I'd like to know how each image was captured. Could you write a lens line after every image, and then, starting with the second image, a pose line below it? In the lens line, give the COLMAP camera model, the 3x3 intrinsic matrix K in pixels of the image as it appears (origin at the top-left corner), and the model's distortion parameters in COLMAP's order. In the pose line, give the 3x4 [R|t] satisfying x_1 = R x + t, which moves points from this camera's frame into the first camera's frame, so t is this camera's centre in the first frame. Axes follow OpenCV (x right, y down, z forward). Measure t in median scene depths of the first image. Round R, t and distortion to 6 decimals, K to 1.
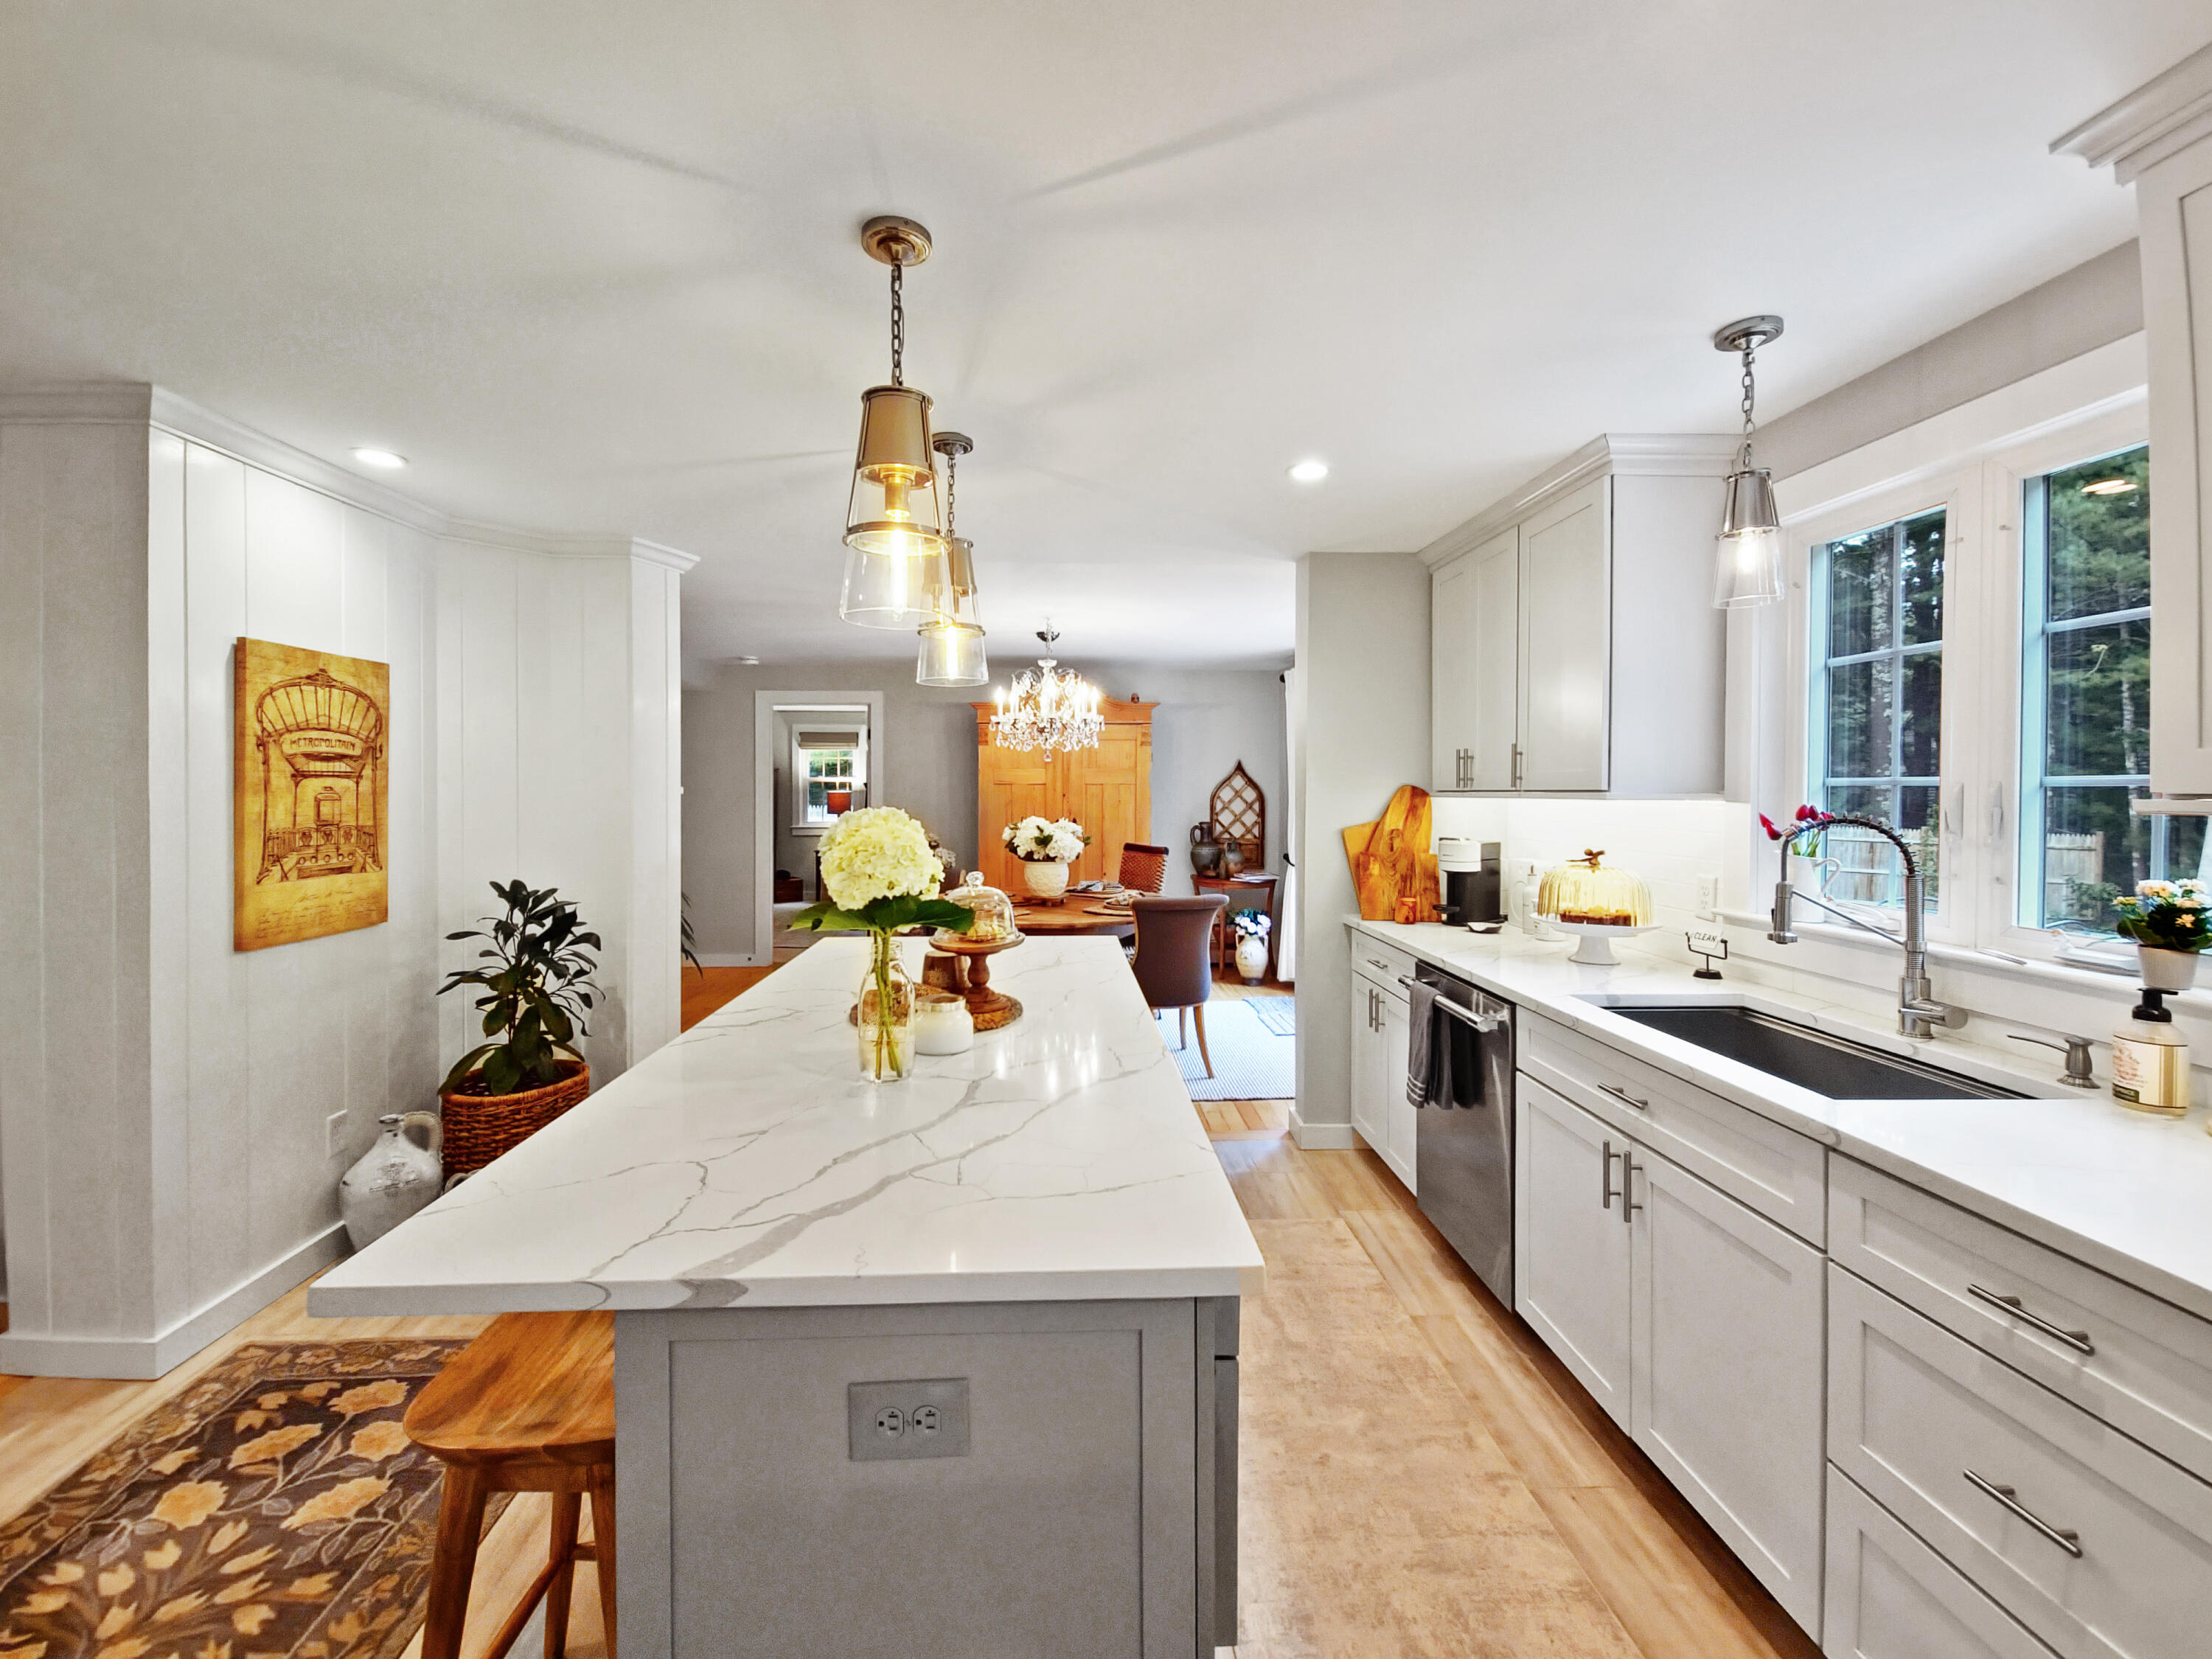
lens RADIAL K [[939.3, 0, 1111.1], [0, 939.3, 789.4], [0, 0, 1]] dist [0.011650, -0.008928]
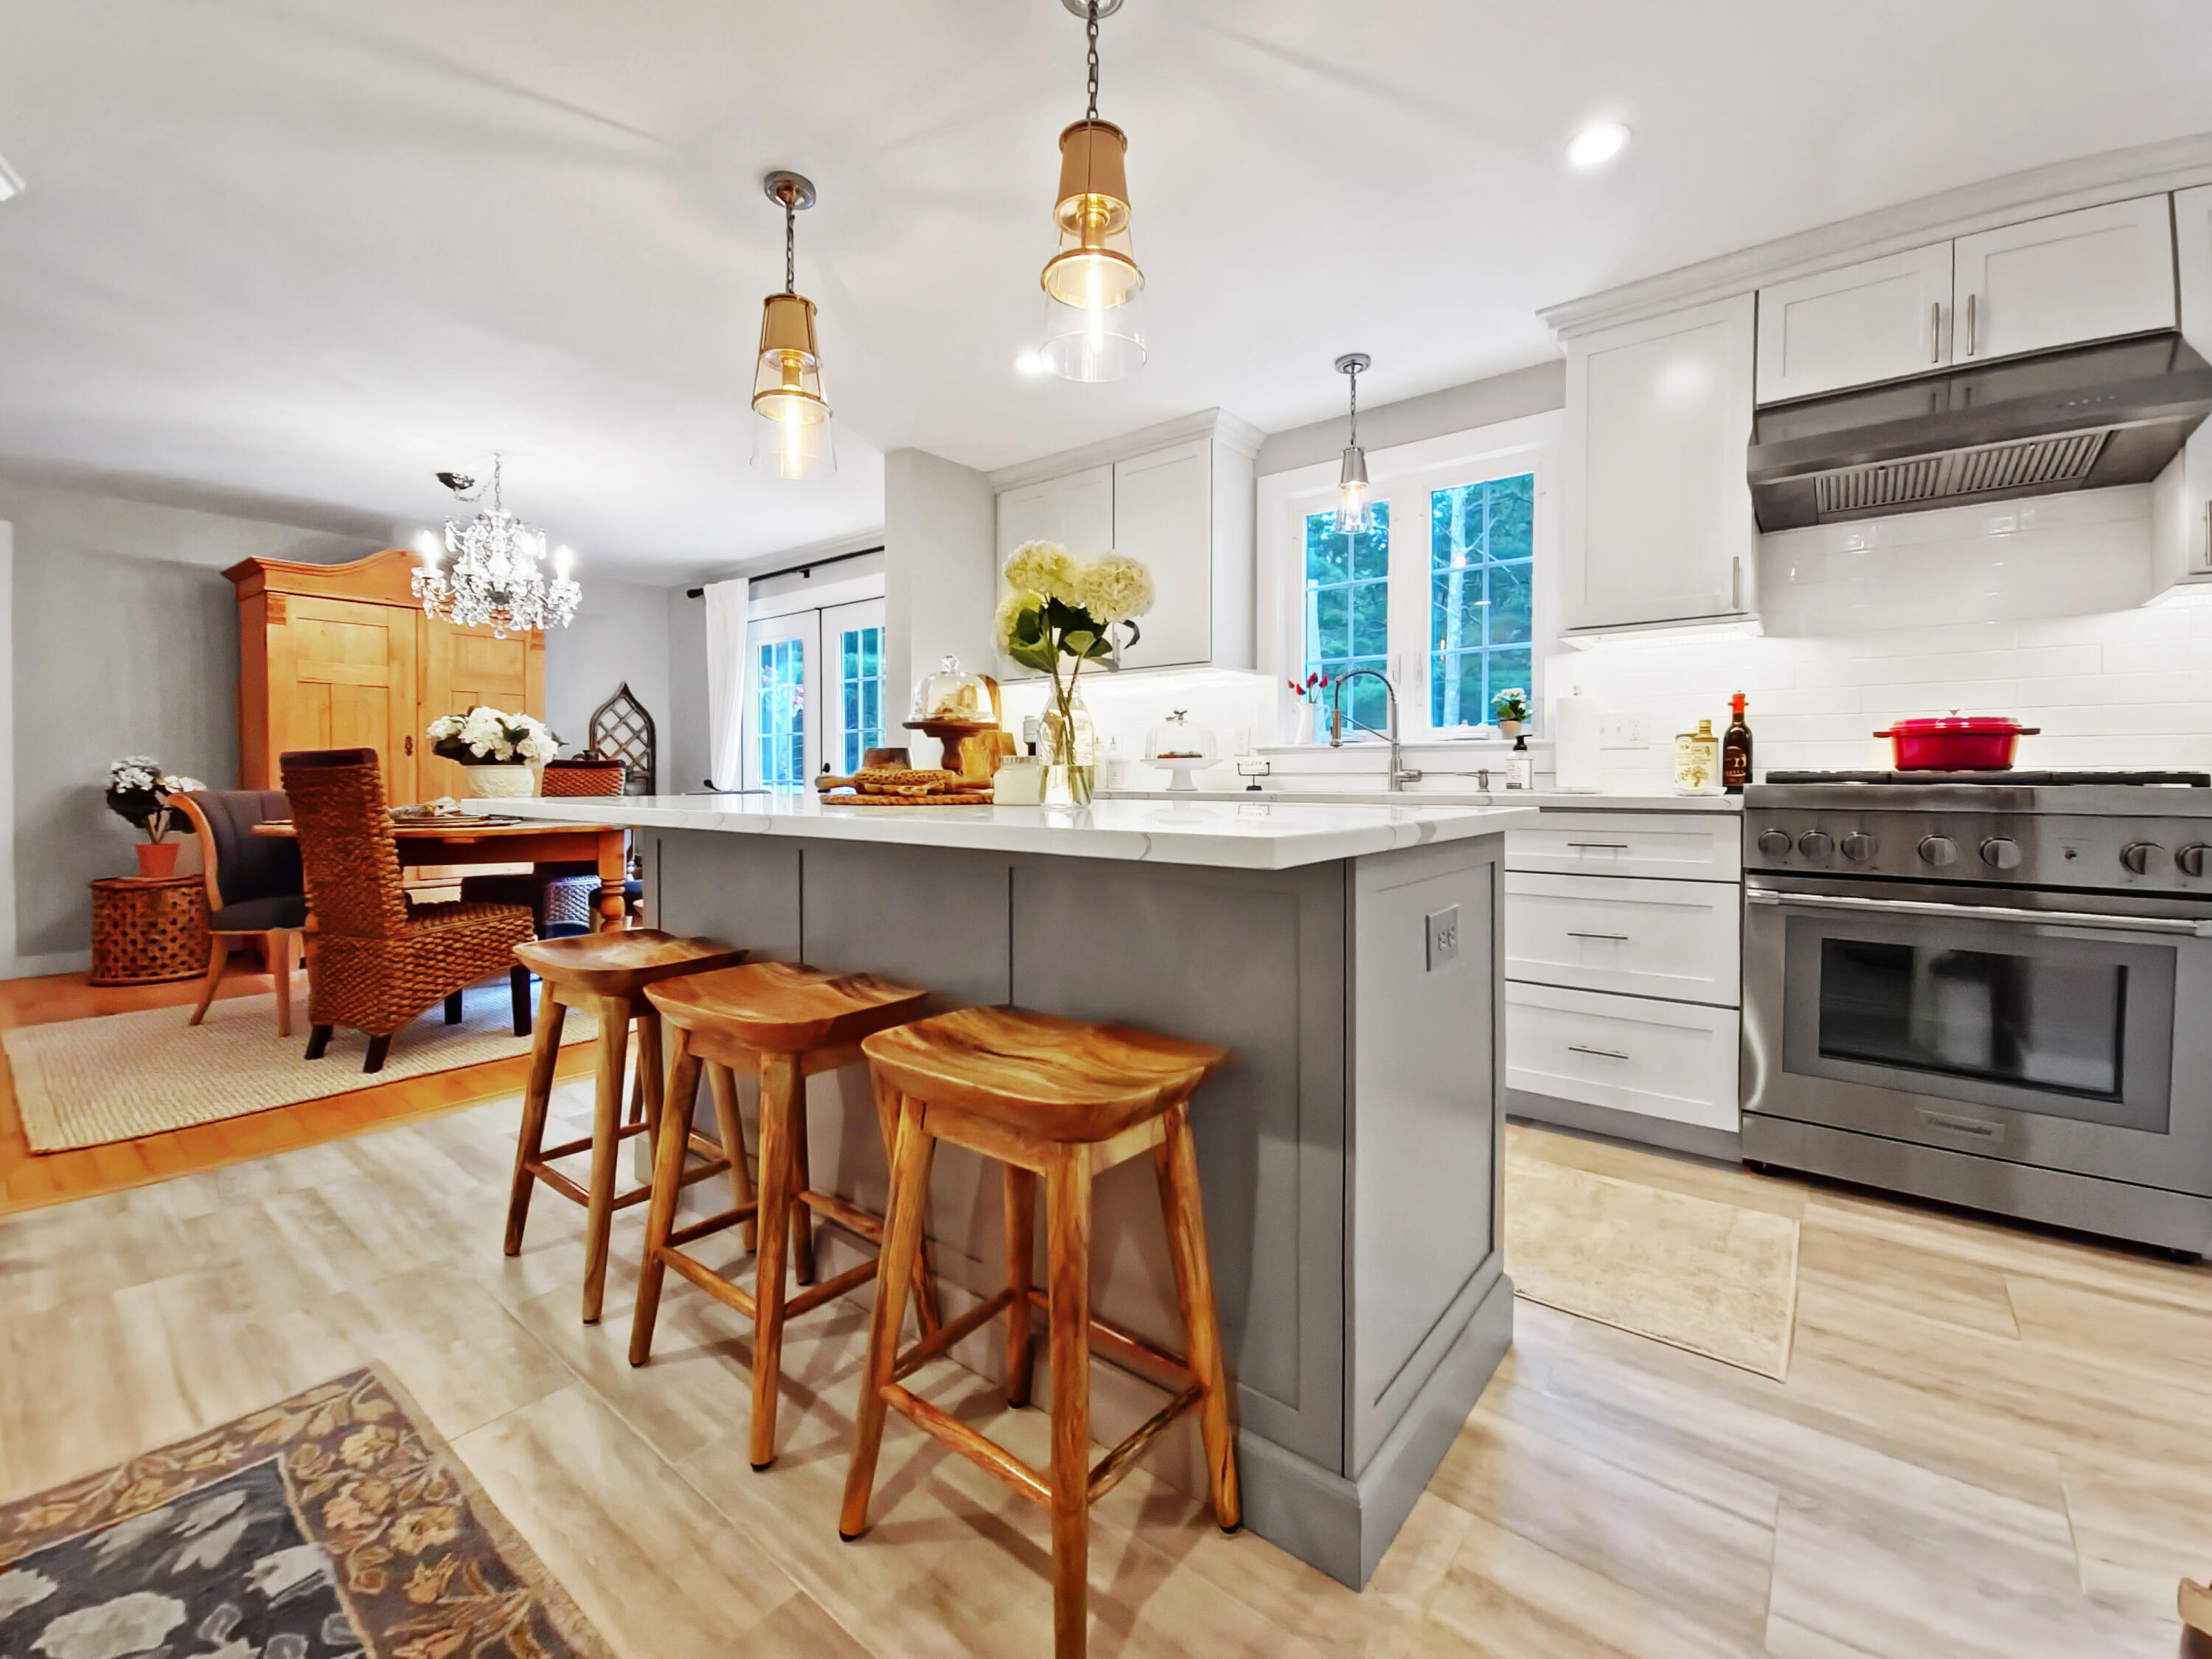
lens RADIAL K [[939.3, 0, 1135.1], [0, 939.3, 793.1], [0, 0, 1]] dist [0.011650, -0.008928]
pose [[0.660915, -0.018003, 0.750245, -0.539676], [0.006614, 0.999813, 0.018165, 0.153436], [-0.750431, -0.007044, 0.660911, 0.134625]]
